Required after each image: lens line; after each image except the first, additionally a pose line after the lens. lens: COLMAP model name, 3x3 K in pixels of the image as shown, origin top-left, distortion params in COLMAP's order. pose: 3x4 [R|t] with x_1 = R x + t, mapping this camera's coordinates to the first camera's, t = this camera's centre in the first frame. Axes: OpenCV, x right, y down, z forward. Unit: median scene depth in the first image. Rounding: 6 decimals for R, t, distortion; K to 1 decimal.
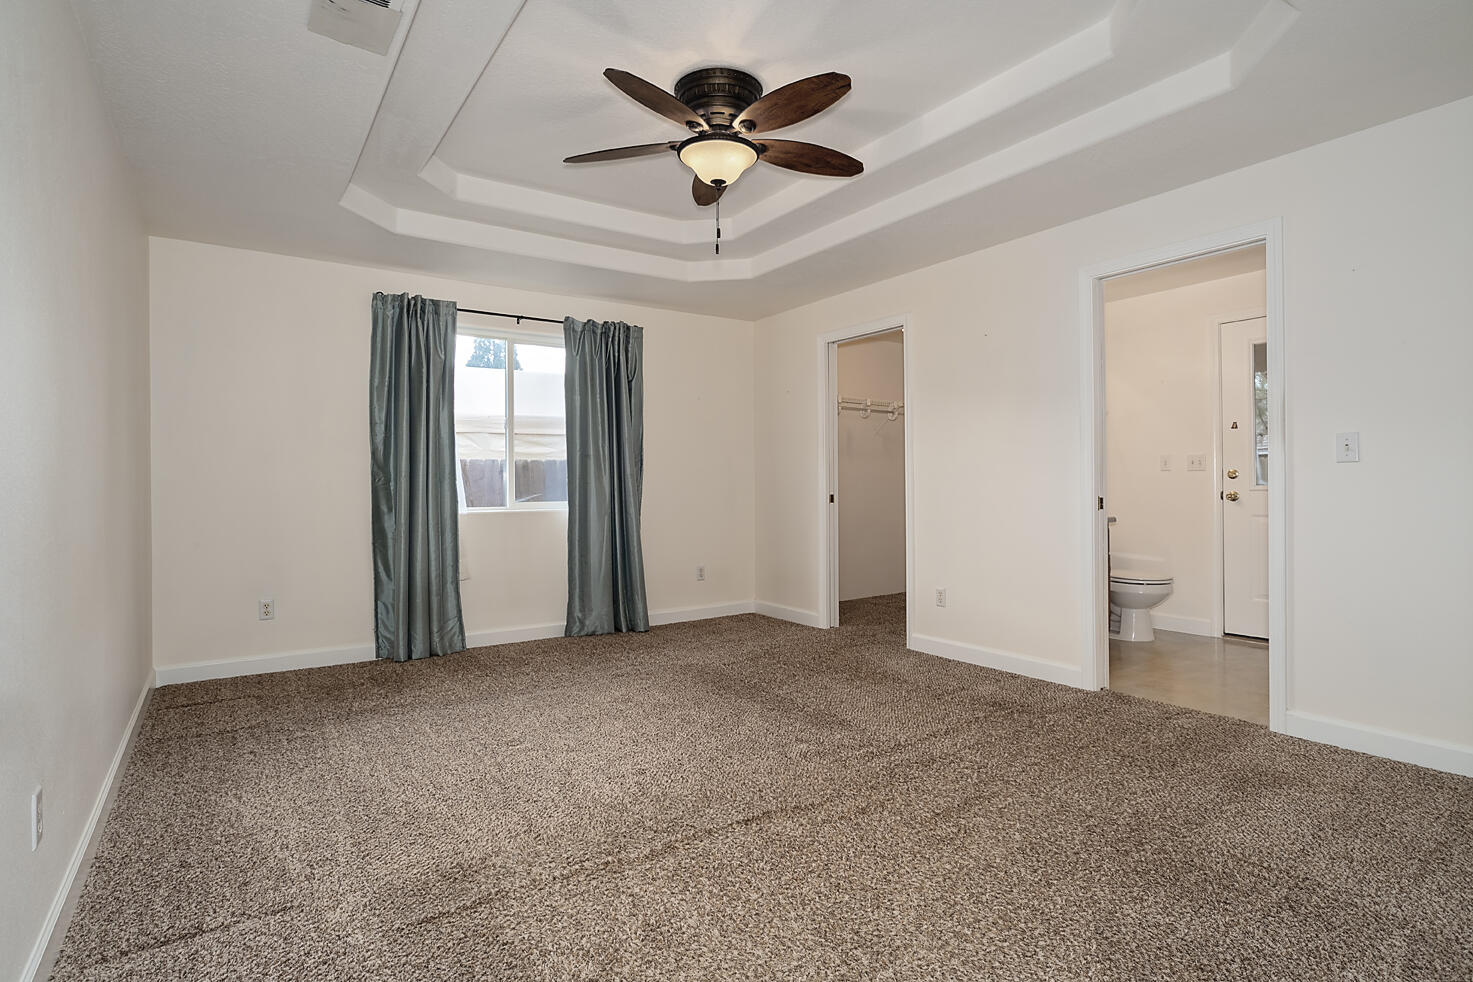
lens RADIAL K [[754.0, 0, 735.5], [0, 754.0, 482.6], [0, 0, 1]] dist [-0.004441, -0.000394]
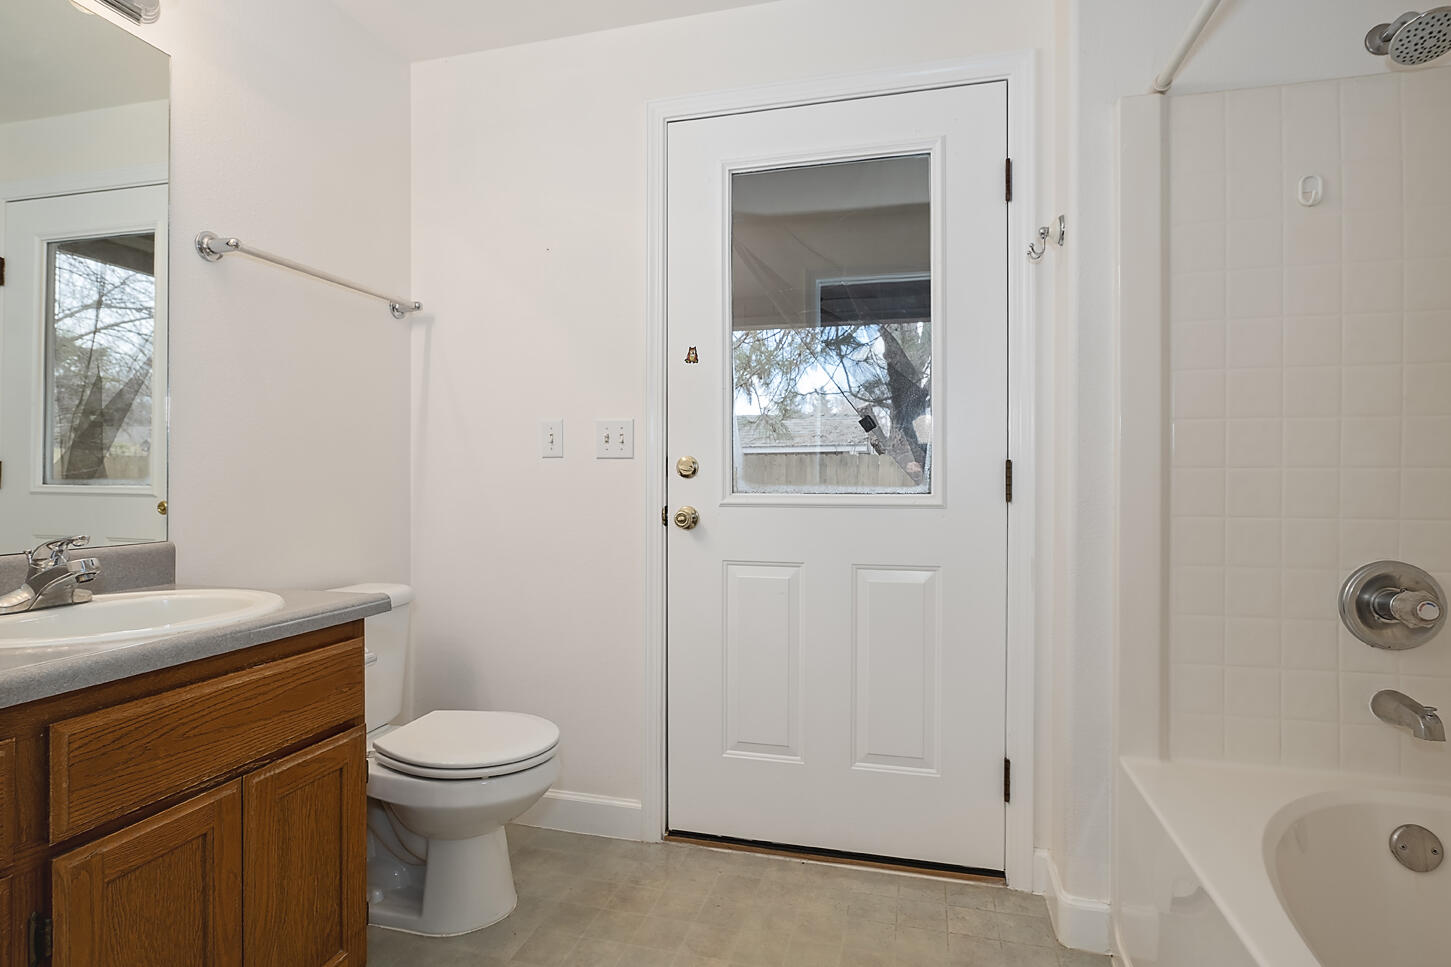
lens RADIAL K [[742.8, 0, 730.7], [0, 742.8, 482.5], [0, 0, 1]] dist [-0.004441, -0.000394]
pose [[0.762240, 0.011801, 0.647187, 0.403285], [-0.010792, 0.999927, -0.005523, -0.000341], [-0.647205, -0.002775, 0.762311, 0.657862]]
